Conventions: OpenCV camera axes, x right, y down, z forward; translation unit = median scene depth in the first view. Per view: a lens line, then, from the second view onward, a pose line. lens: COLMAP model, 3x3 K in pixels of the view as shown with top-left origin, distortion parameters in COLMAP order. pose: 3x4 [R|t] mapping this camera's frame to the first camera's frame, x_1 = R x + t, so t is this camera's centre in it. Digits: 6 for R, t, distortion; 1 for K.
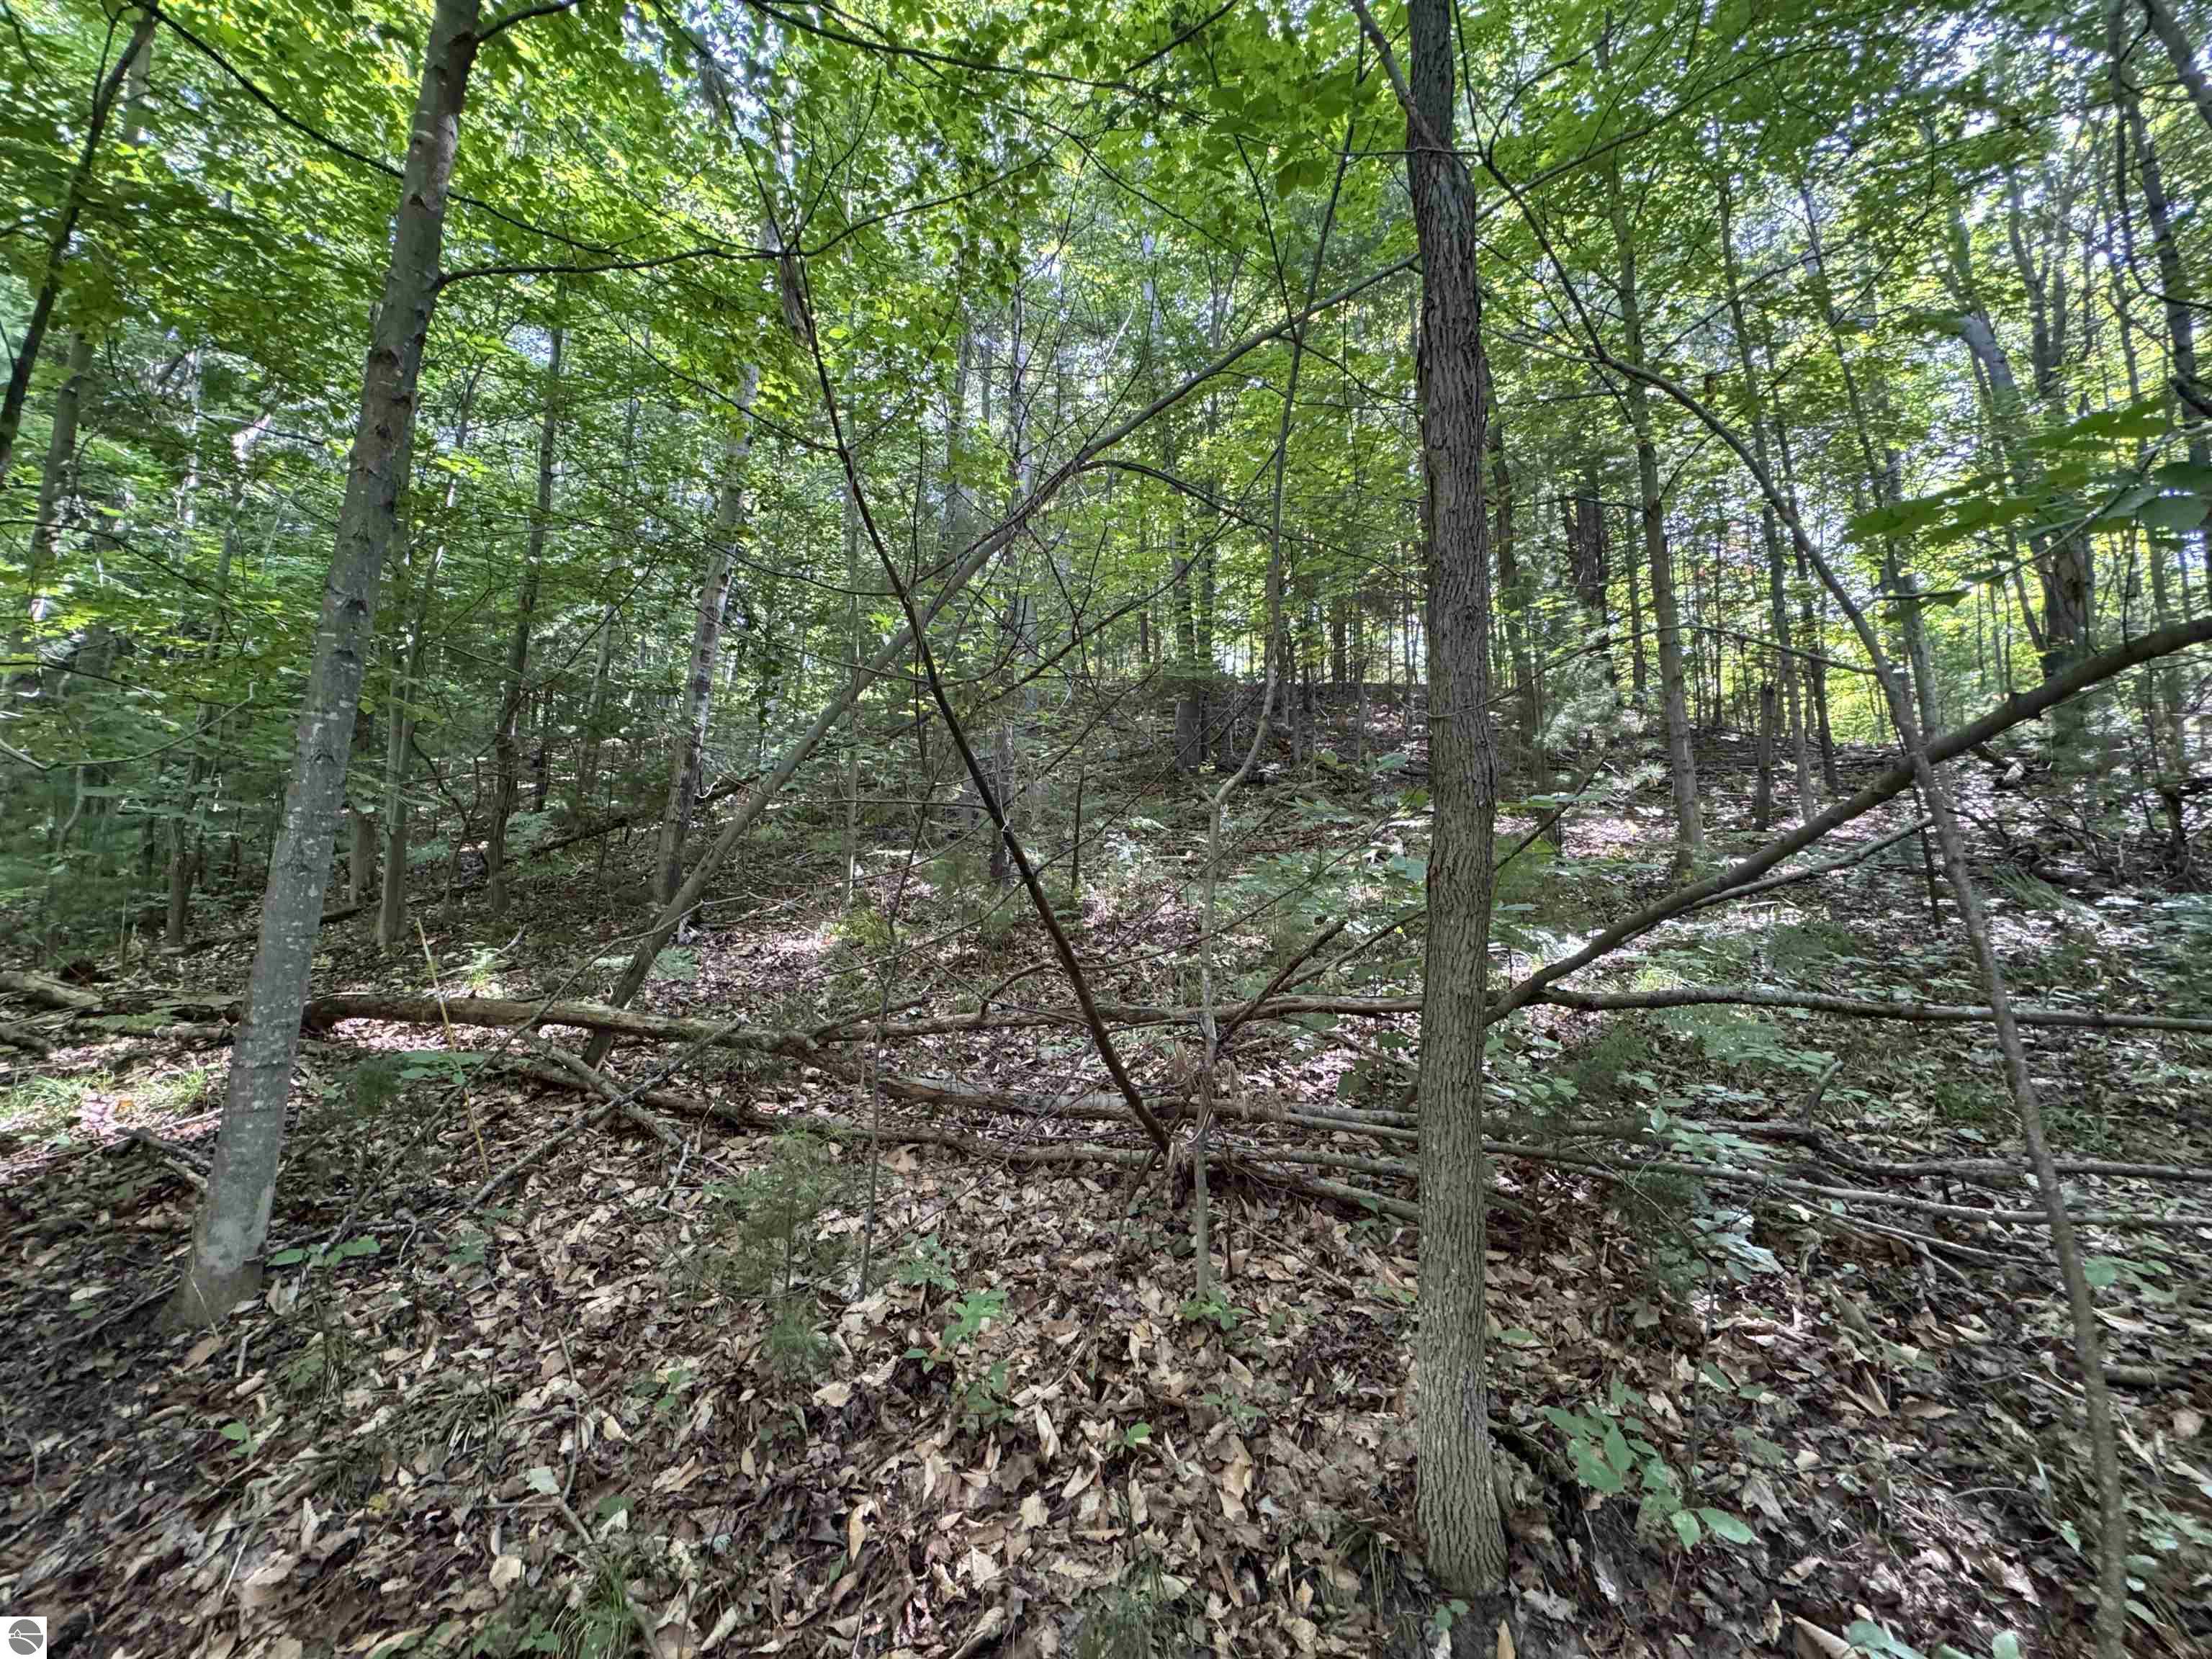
lens RADIAL K [[884.8, 0, 1108.5], [0, 884.8, 826.6], [0, 0, 1]] dist [-0.001890, 0.000846]
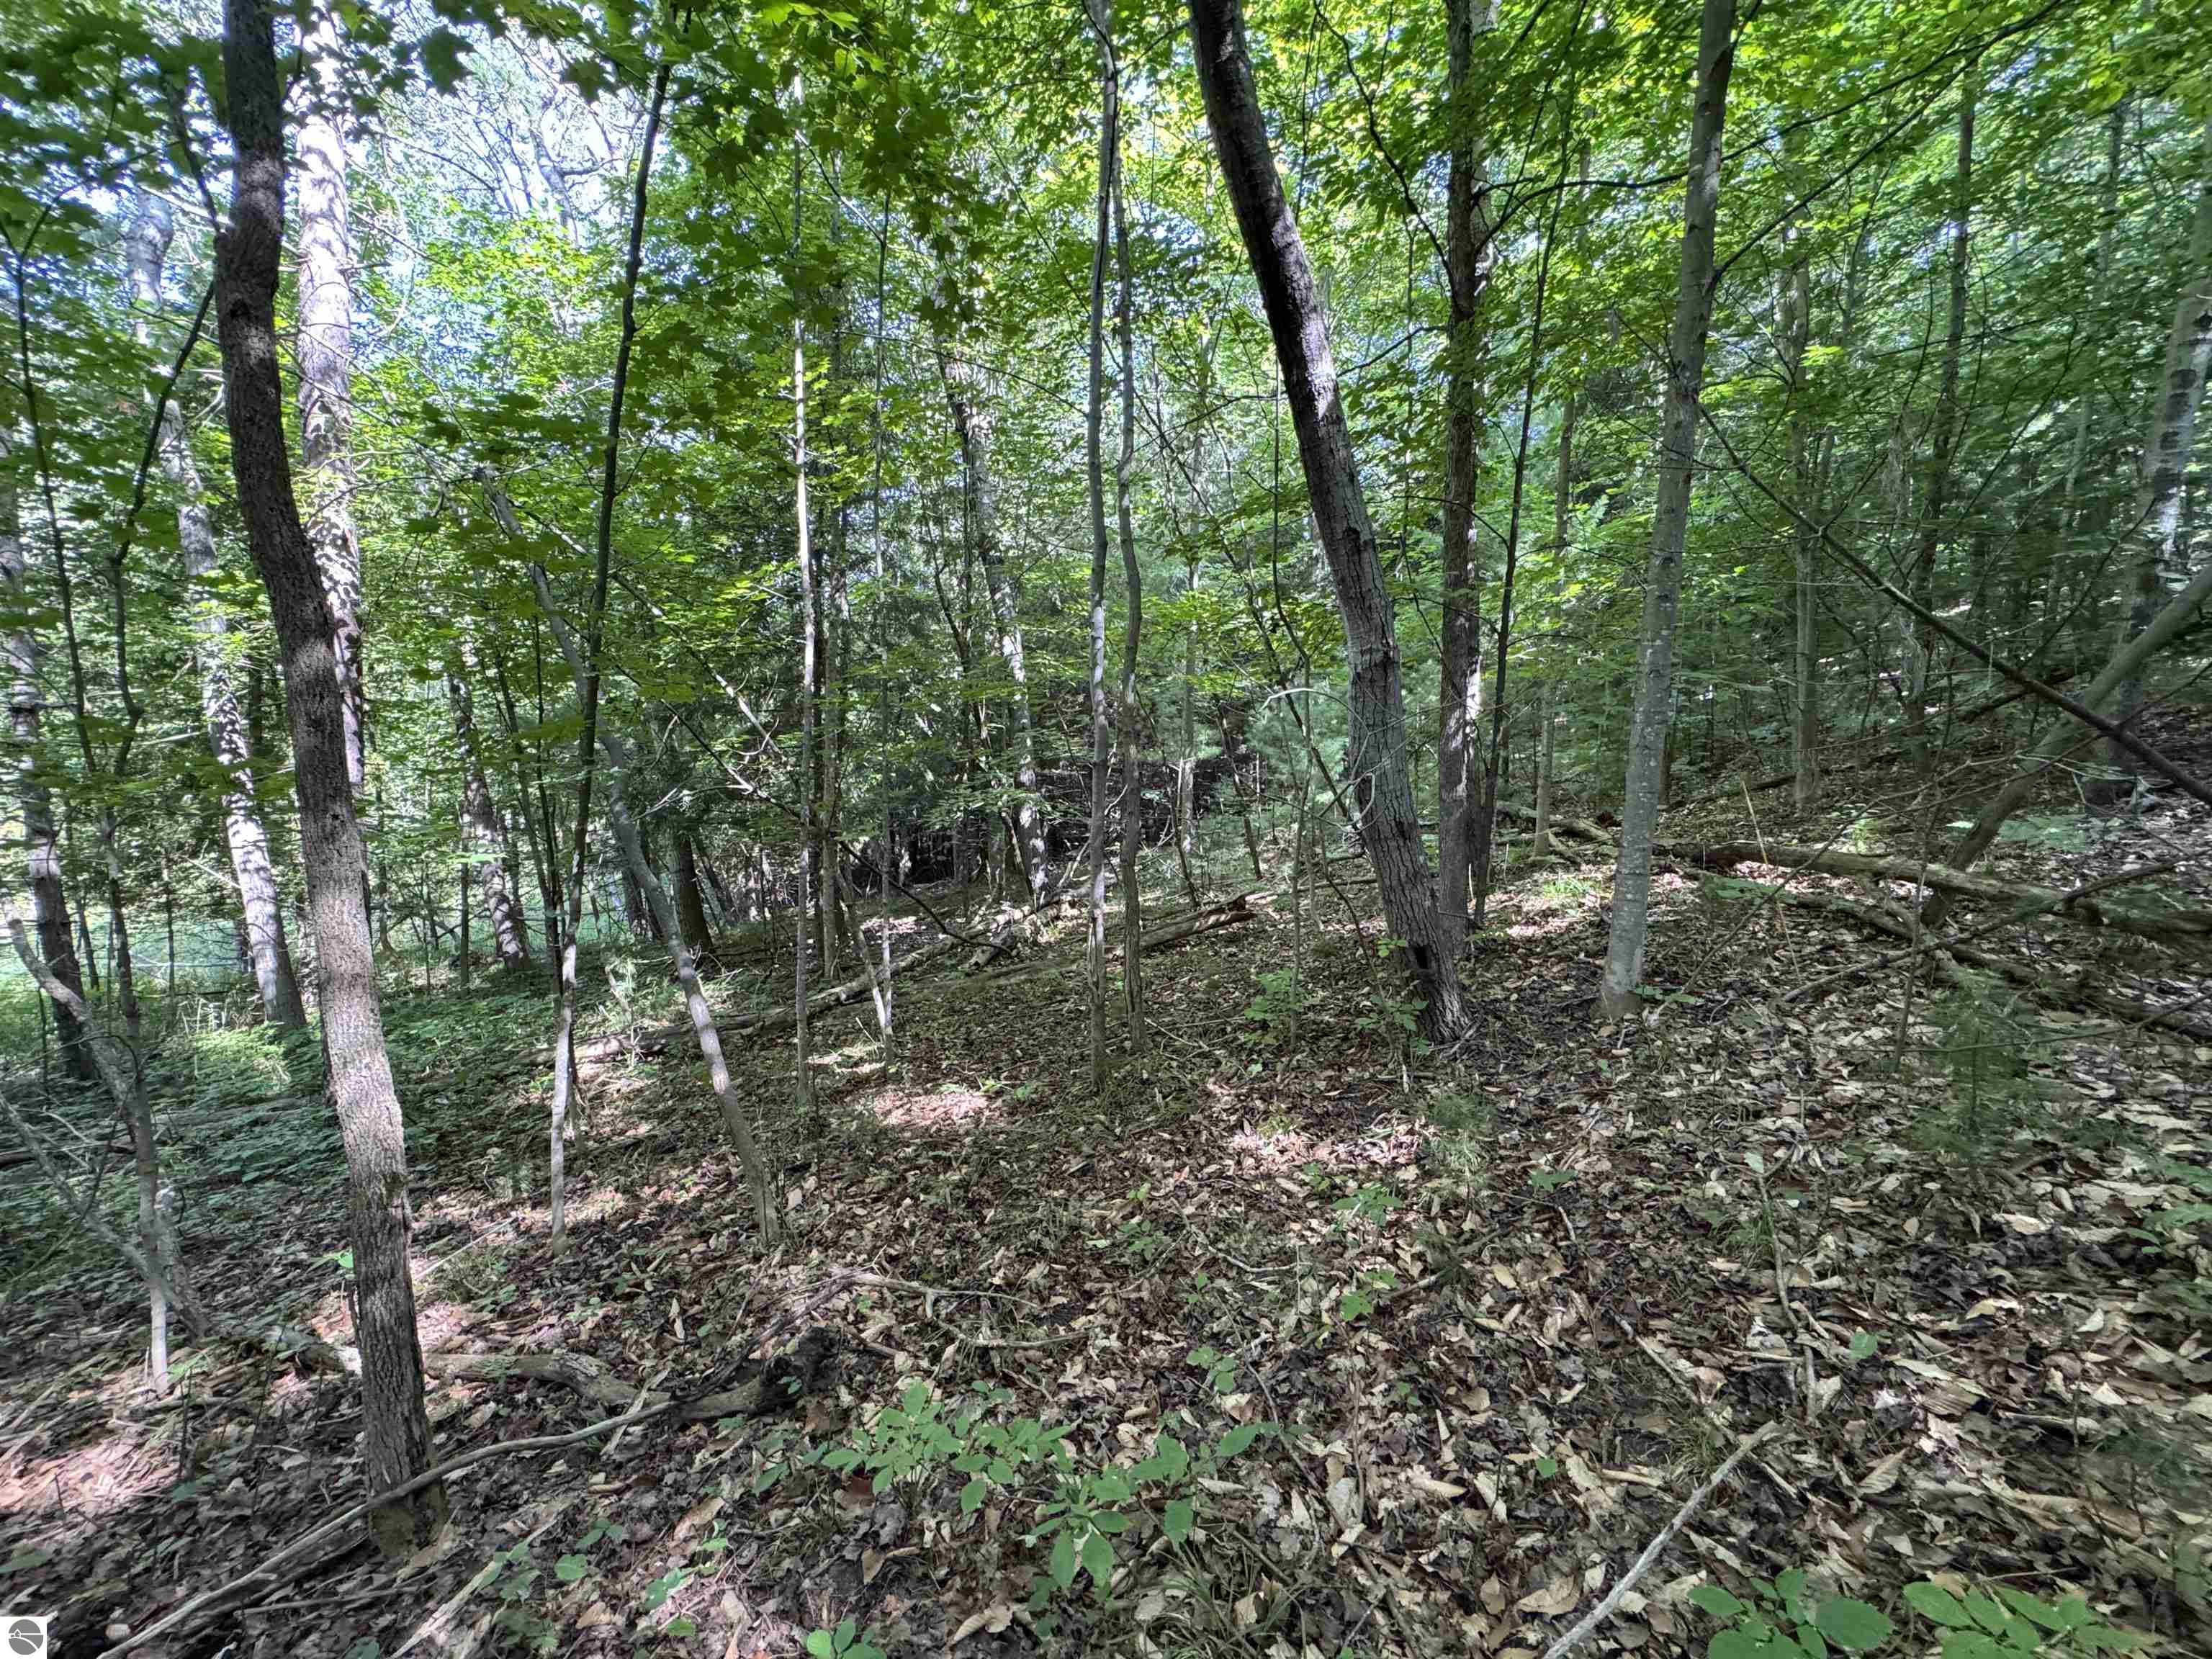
lens RADIAL K [[884.8, 0, 1108.5], [0, 884.8, 826.6], [0, 0, 1]] dist [-0.001890, 0.000846]
pose [[0.158557, 0.043578, -0.986388, 0.470790], [0.103760, 0.992758, 0.060538, -0.006562], [0.981883, -0.111946, 0.152887, -0.161297]]
